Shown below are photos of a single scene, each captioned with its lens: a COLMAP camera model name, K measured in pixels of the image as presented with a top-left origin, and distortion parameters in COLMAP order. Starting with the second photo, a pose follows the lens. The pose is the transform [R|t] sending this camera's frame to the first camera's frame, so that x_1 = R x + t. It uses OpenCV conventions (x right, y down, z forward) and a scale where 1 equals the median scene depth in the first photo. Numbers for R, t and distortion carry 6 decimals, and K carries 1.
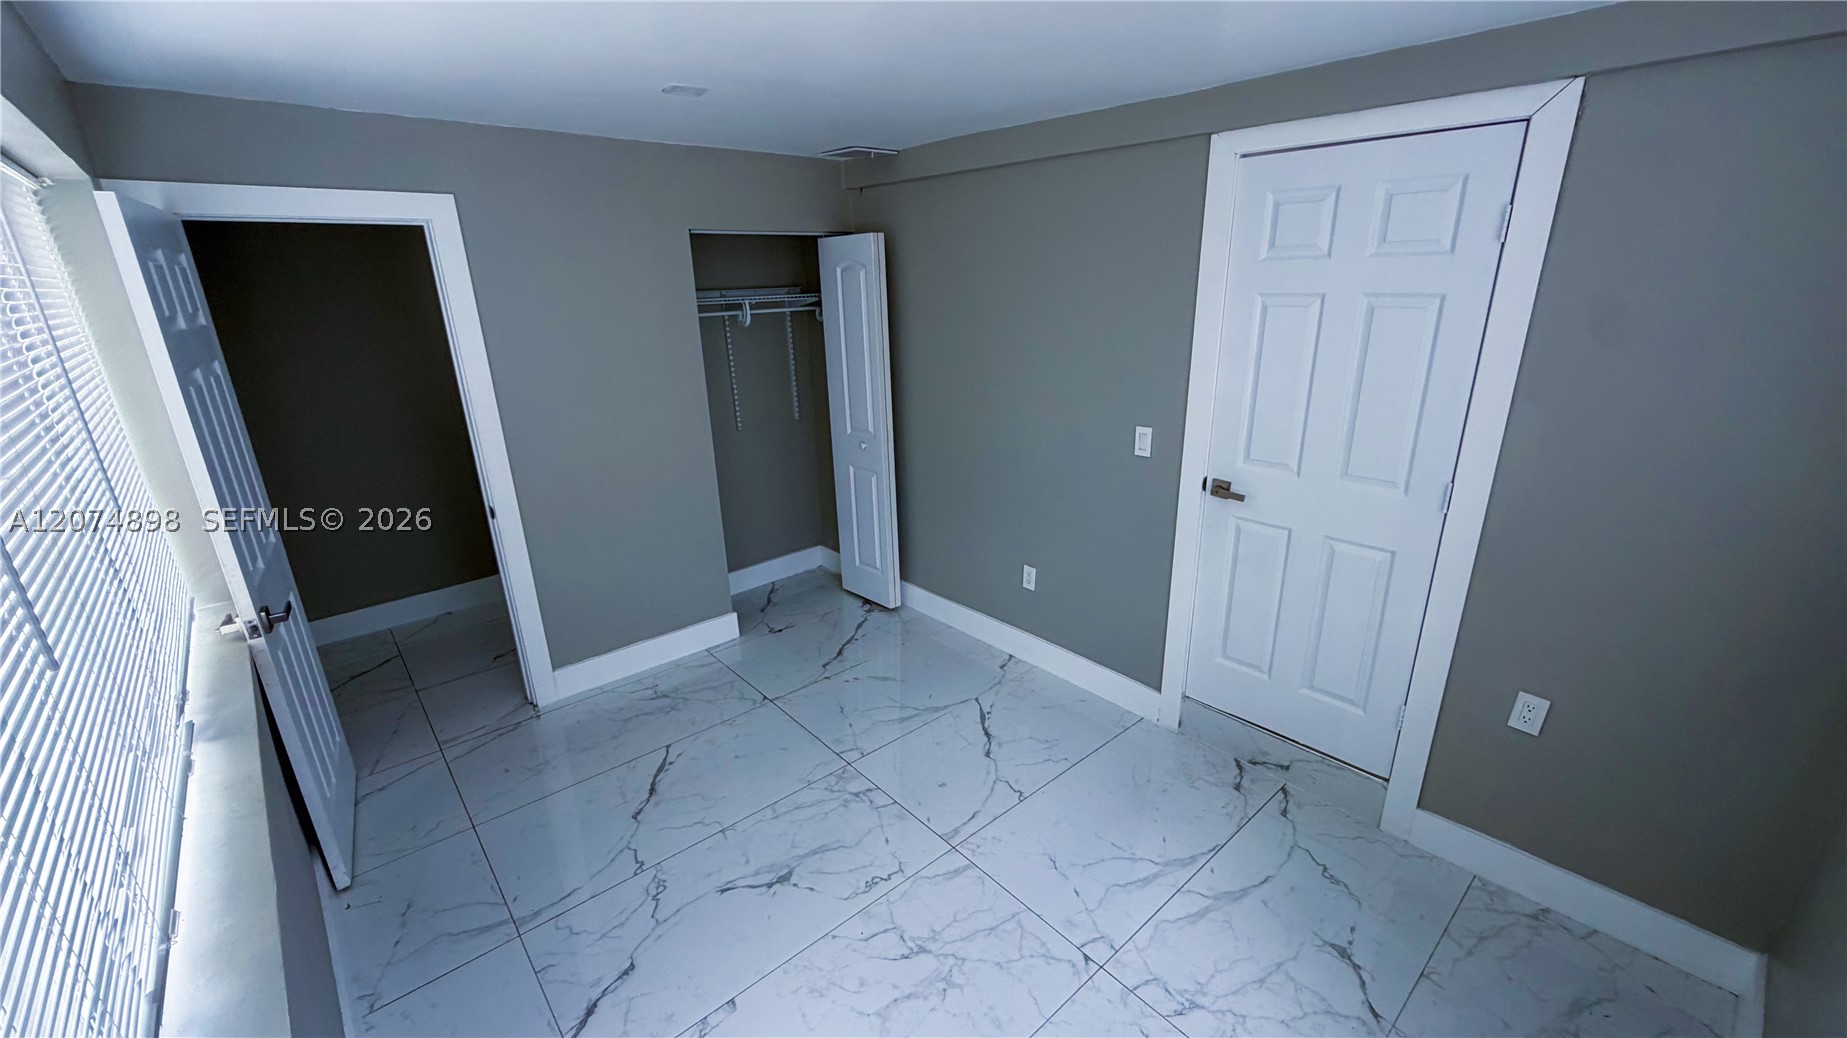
lens RADIAL K [[733.3, 0, 923.5], [0, 733.3, 519.0], [0, 0, 1]] dist [0.000056, 0.000023]
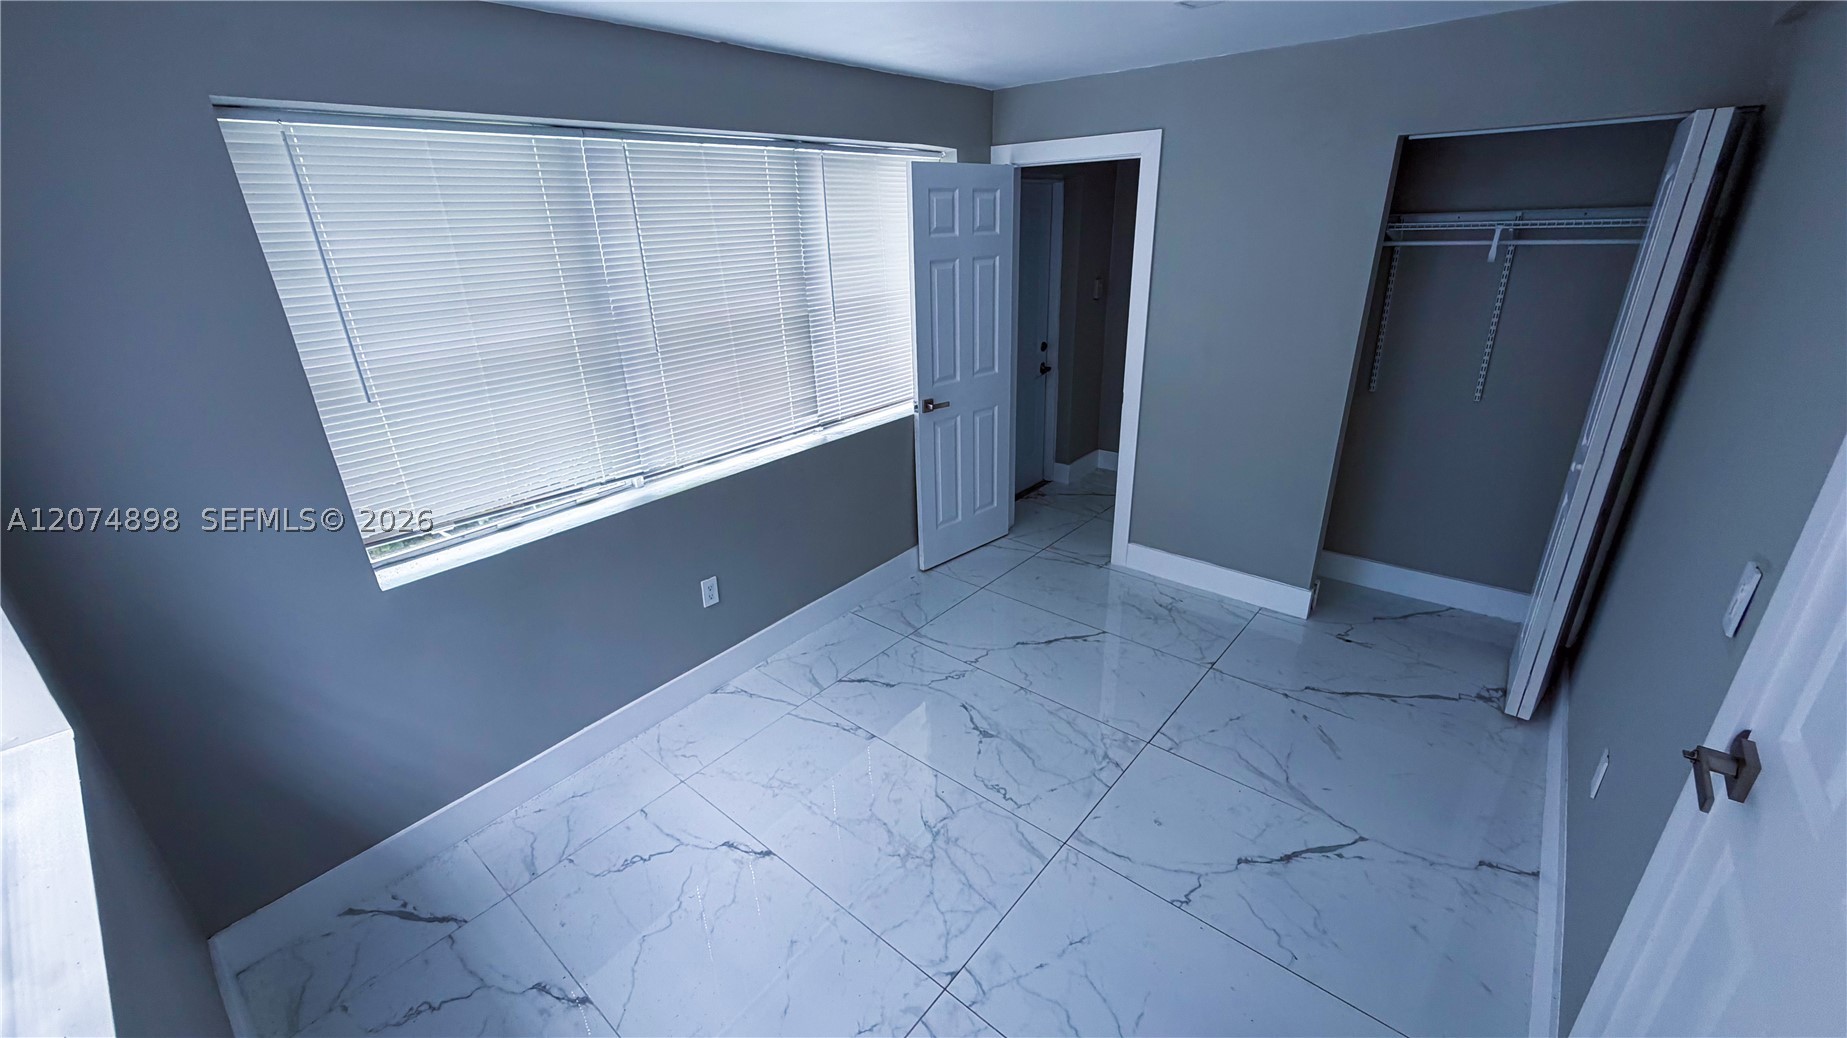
lens RADIAL K [[733.3, 0, 923.5], [0, 733.3, 519.0], [0, 0, 1]] dist [0.000056, 0.000023]
pose [[0.147551, 0.389799, -0.909002, 0.655865], [-0.286601, 0.896481, 0.337908, -0.170829], [0.946620, 0.210662, 0.243993, 0.486381]]
